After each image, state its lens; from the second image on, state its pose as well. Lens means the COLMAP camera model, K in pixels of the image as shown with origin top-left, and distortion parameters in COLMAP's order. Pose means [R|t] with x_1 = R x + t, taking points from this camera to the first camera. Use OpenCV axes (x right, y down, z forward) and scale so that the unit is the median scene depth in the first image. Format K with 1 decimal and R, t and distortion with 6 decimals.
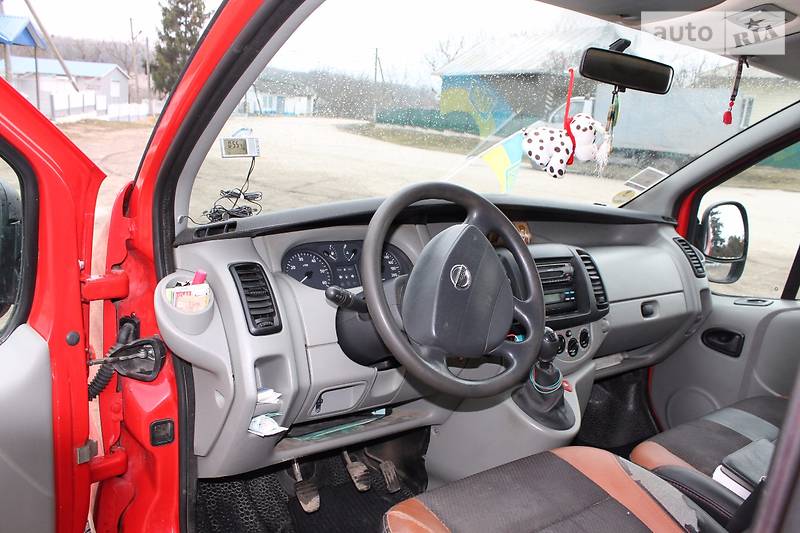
lens RADIAL K [[661.2, 0, 401.3], [0, 661.2, 286.7], [0, 0, 1]] dist [-0.180393, 0.152877]
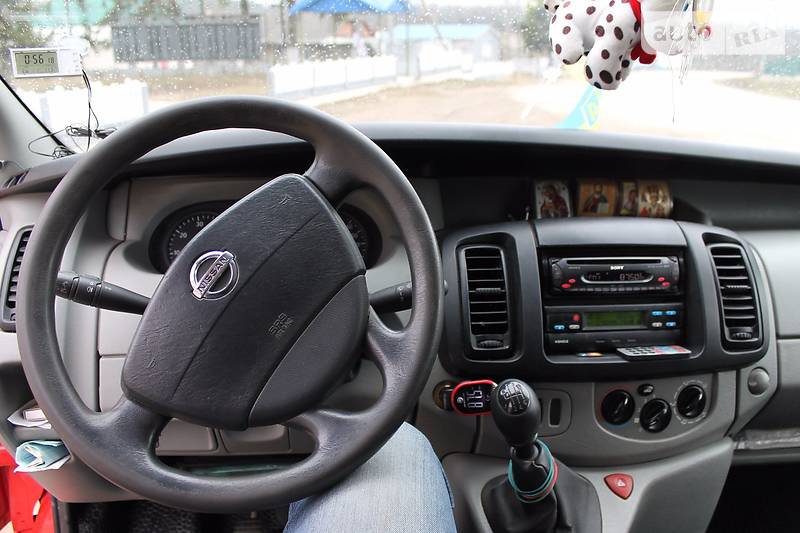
lens RADIAL K [[661.2, 0, 401.3], [0, 661.2, 286.7], [0, 0, 1]] dist [-0.180393, 0.152877]
pose [[0.854697, 0.098256, -0.509744, 0.272463], [-0.066518, 0.994559, 0.080174, -0.031880], [0.514848, -0.034617, 0.856582, 0.355266]]
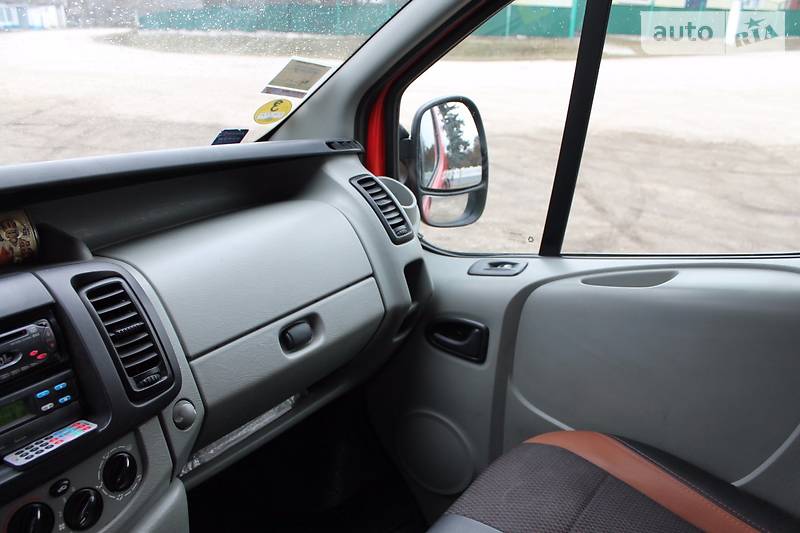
lens RADIAL K [[661.2, 0, 401.3], [0, 661.2, 286.7], [0, 0, 1]] dist [-0.180393, 0.152877]
pose [[0.947031, -0.180182, 0.265833, 0.303165], [0.137342, 0.975492, 0.171908, -0.078477], [-0.290292, -0.126292, 0.948568, 0.436379]]
